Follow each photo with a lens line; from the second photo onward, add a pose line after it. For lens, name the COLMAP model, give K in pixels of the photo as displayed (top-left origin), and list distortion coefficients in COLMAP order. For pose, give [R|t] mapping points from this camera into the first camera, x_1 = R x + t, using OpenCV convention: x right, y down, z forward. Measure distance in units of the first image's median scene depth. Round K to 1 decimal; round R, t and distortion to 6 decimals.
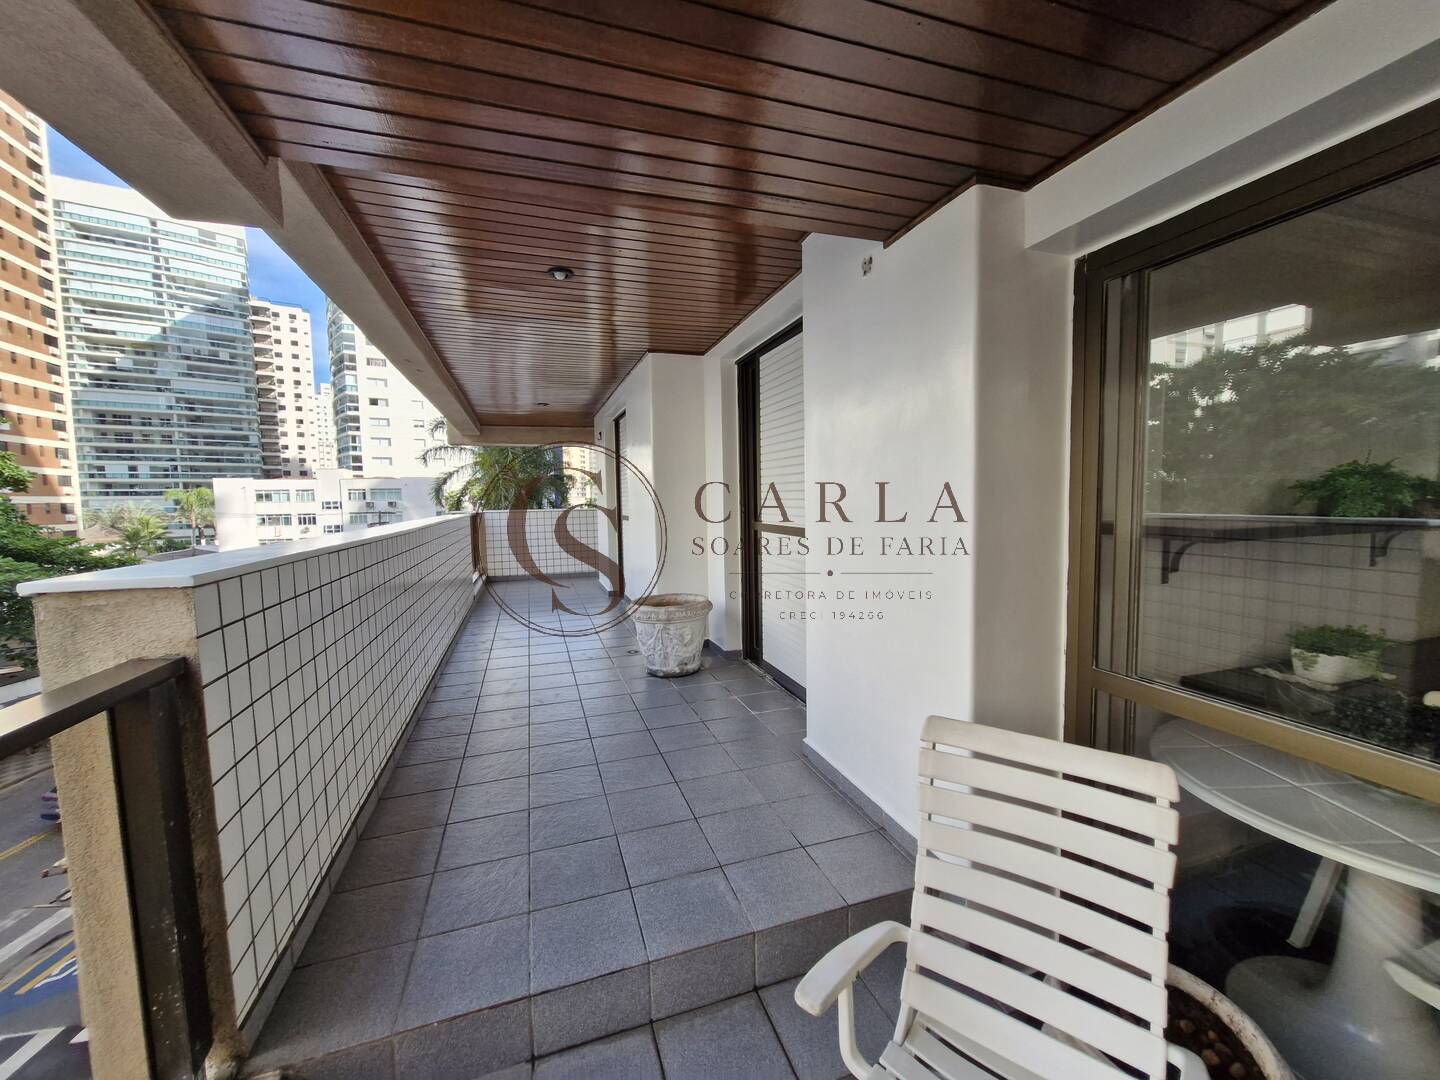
lens RADIAL K [[566.0, 0, 720.5], [0, 566.0, 538.1], [0, 0, 1]] dist [0.002826, 0.000360]
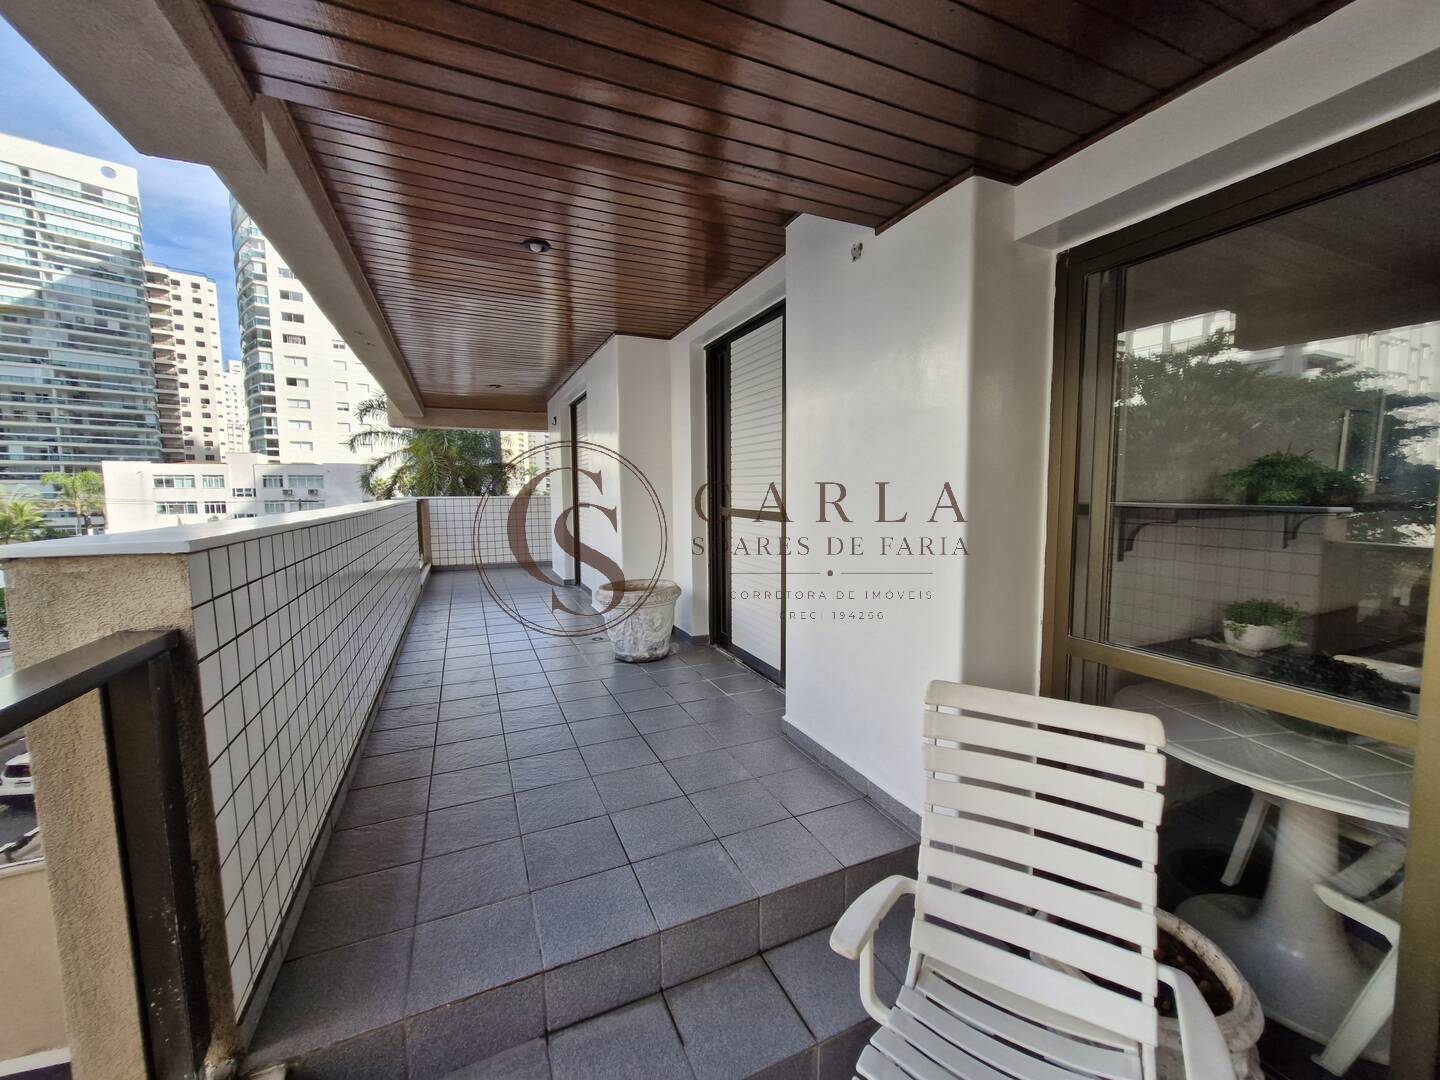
lens RADIAL K [[567.5, 0, 716.6], [0, 567.5, 538.4], [0, 0, 1]] dist [0.002688, 0.000086]
pose [[0.995159, 0.002941, 0.098232, -0.105753], [-0.004138, 0.999920, 0.011985, 0.030512], [-0.098189, -0.012334, 0.995091, -0.005183]]
